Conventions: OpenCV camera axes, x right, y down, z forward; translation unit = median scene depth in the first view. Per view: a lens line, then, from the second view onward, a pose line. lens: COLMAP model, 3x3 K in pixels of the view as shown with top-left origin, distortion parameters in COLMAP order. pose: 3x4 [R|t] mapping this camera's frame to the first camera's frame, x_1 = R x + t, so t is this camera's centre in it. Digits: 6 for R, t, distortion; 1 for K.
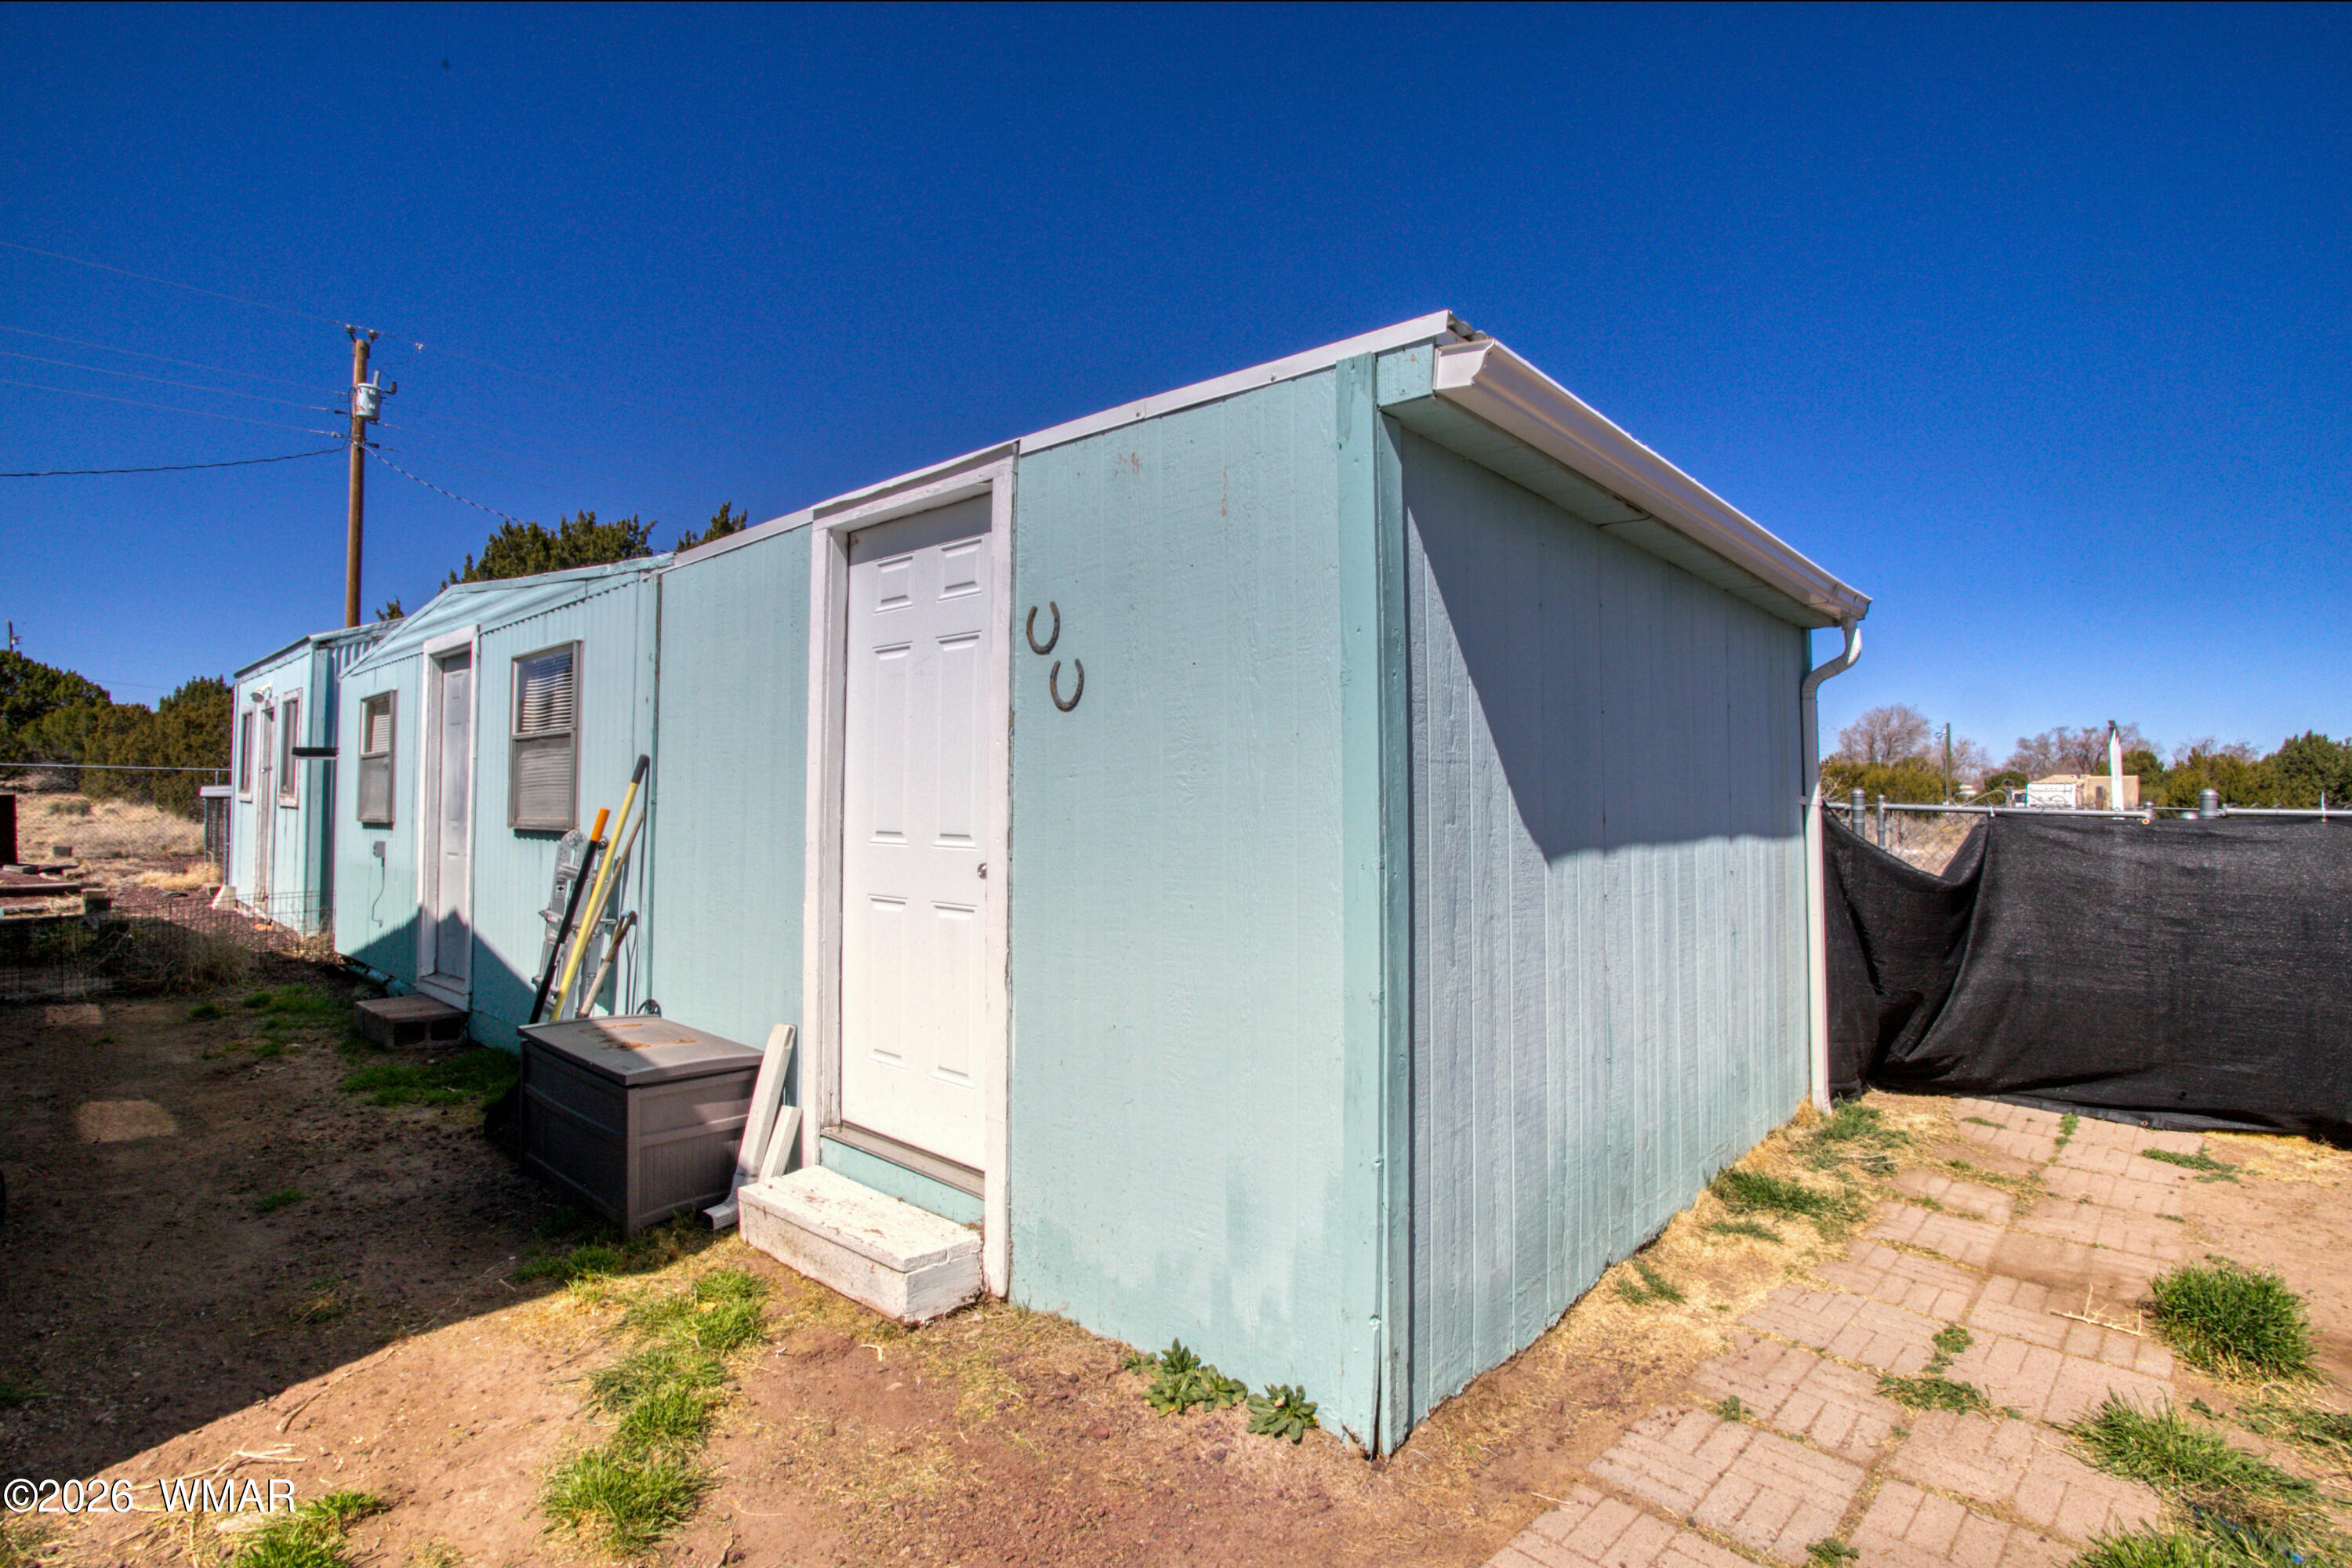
lens RADIAL K [[1121.1, 0, 1166.2], [0, 1121.1, 793.0], [0, 0, 1]] dist [-0.004454, 0.000209]
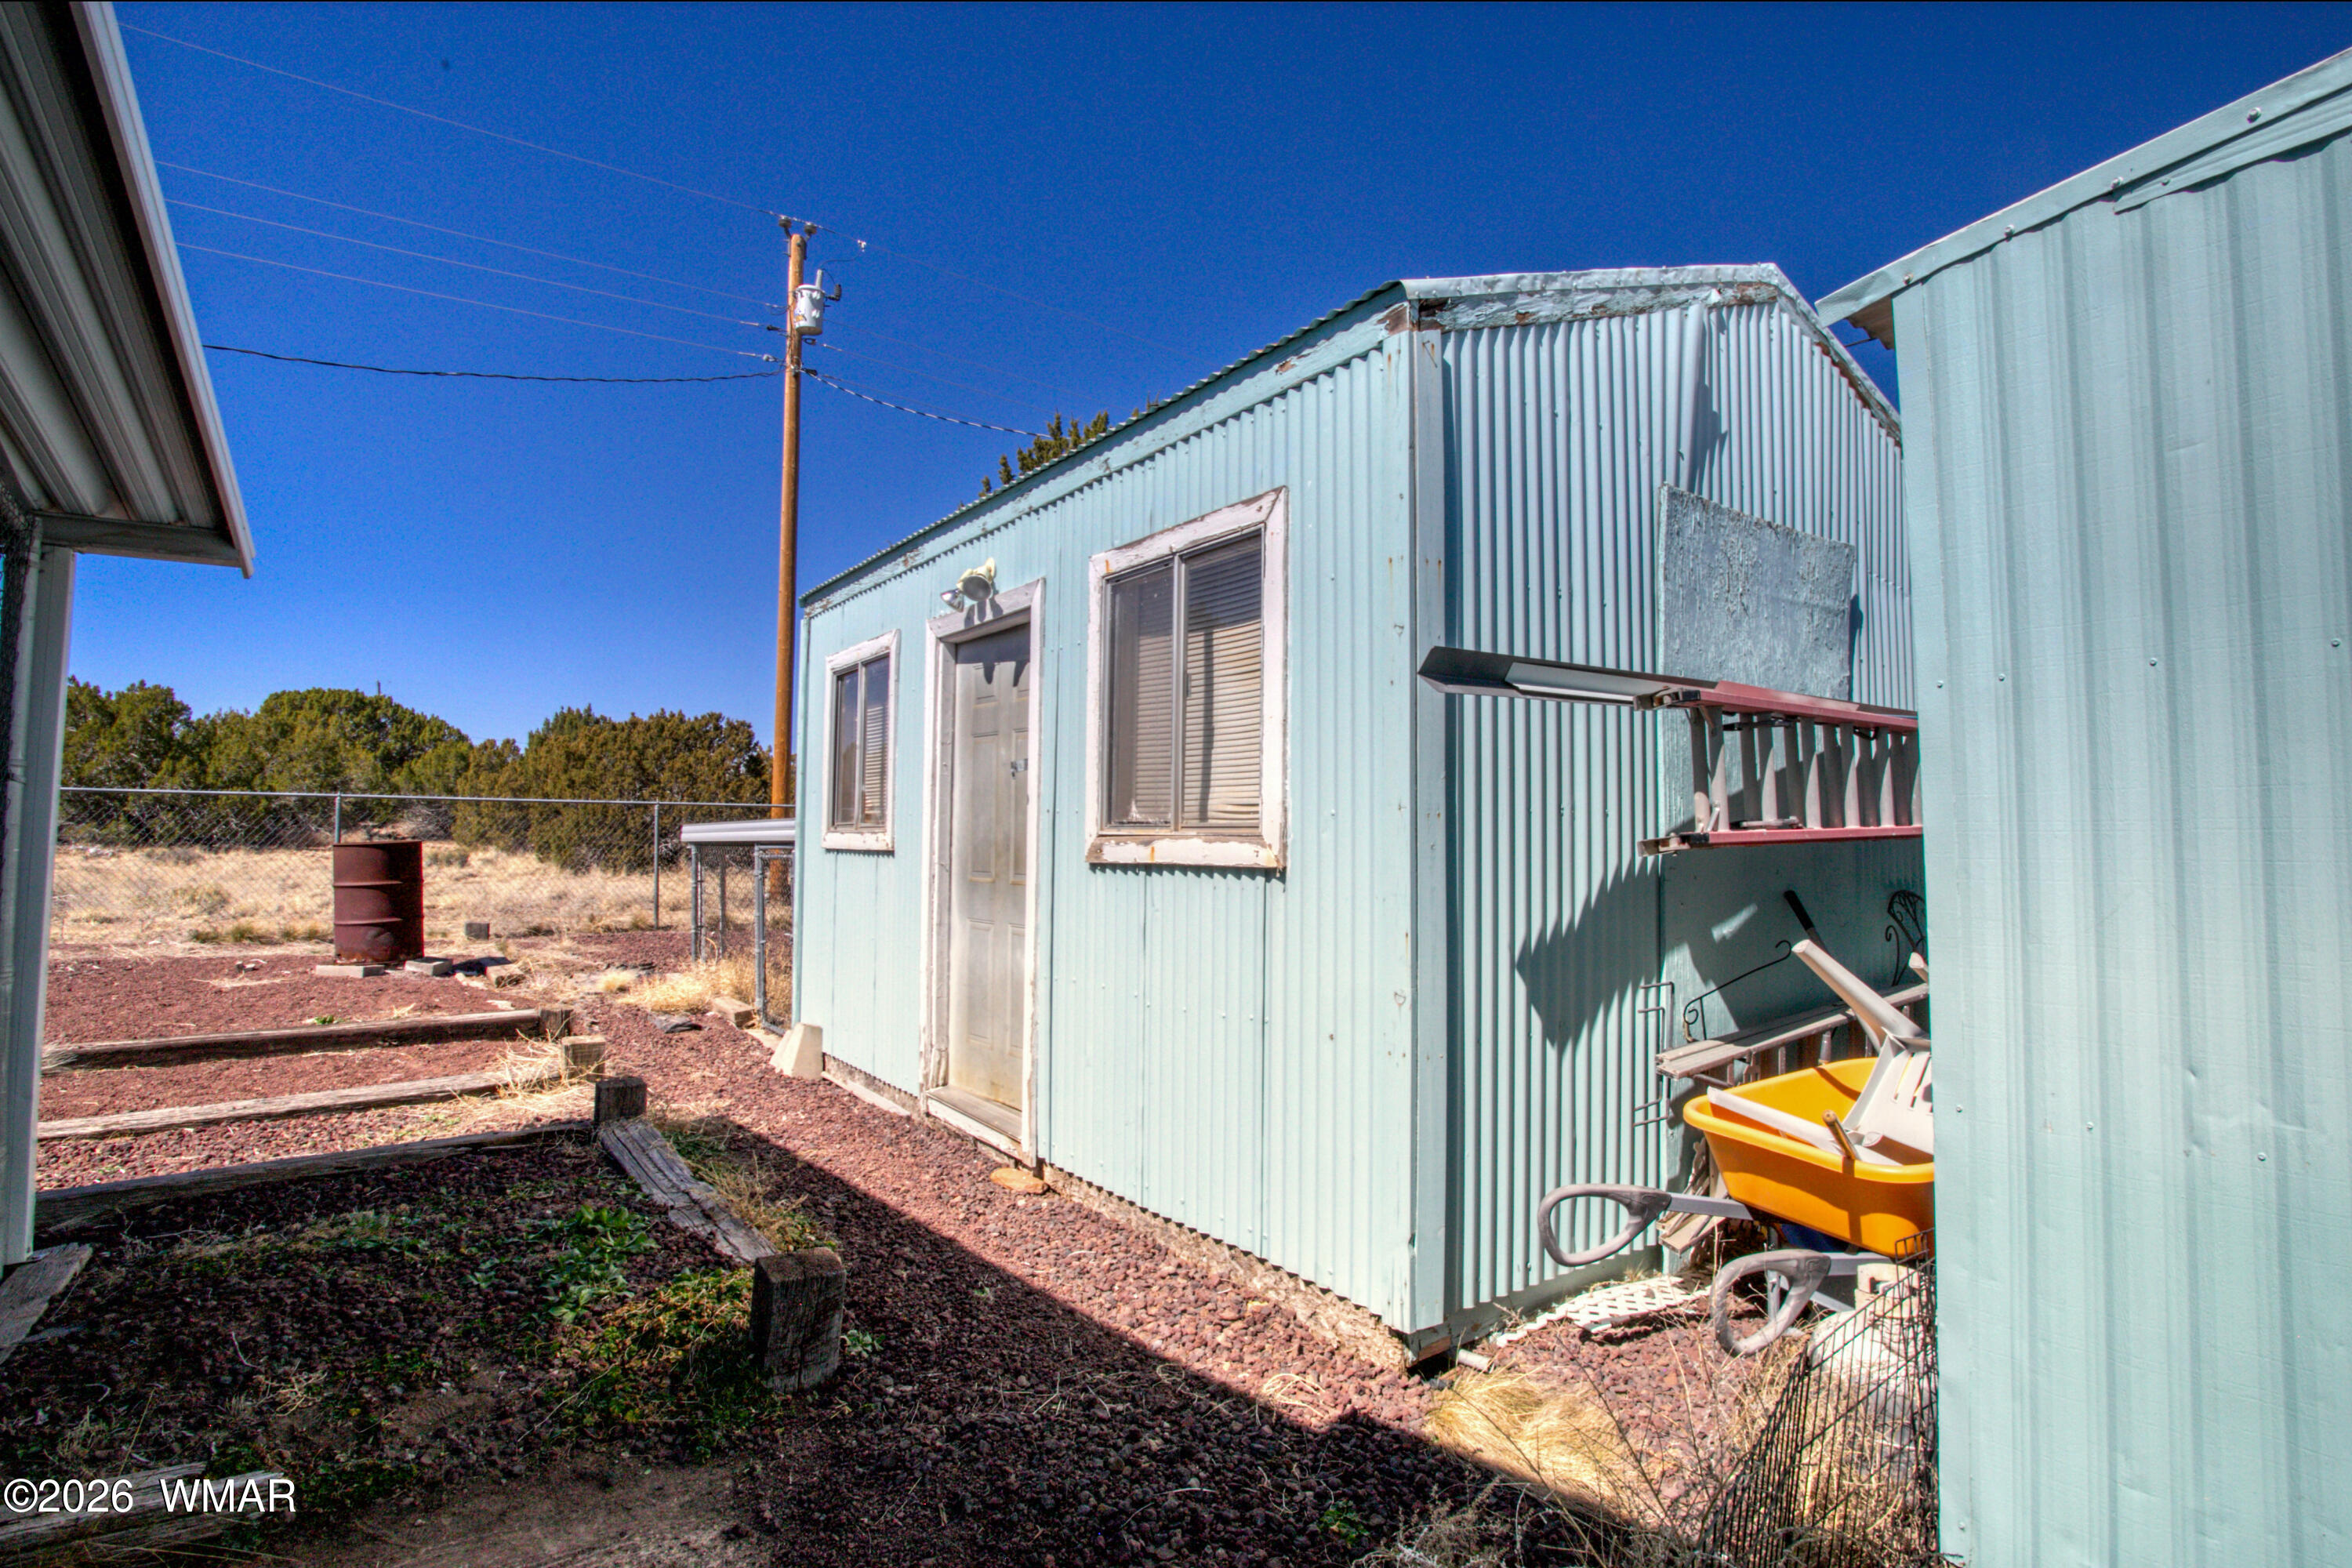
lens RADIAL K [[1207.2, 0, 1181.0], [0, 1207.2, 782.6], [0, 0, 1]] dist [-0.011992, 0.004444]
pose [[0.977575, -0.017609, -0.209852, -0.245187], [0.008756, 0.999035, -0.043041, 0.000501], [0.210408, 0.040239, 0.976785, 0.223614]]
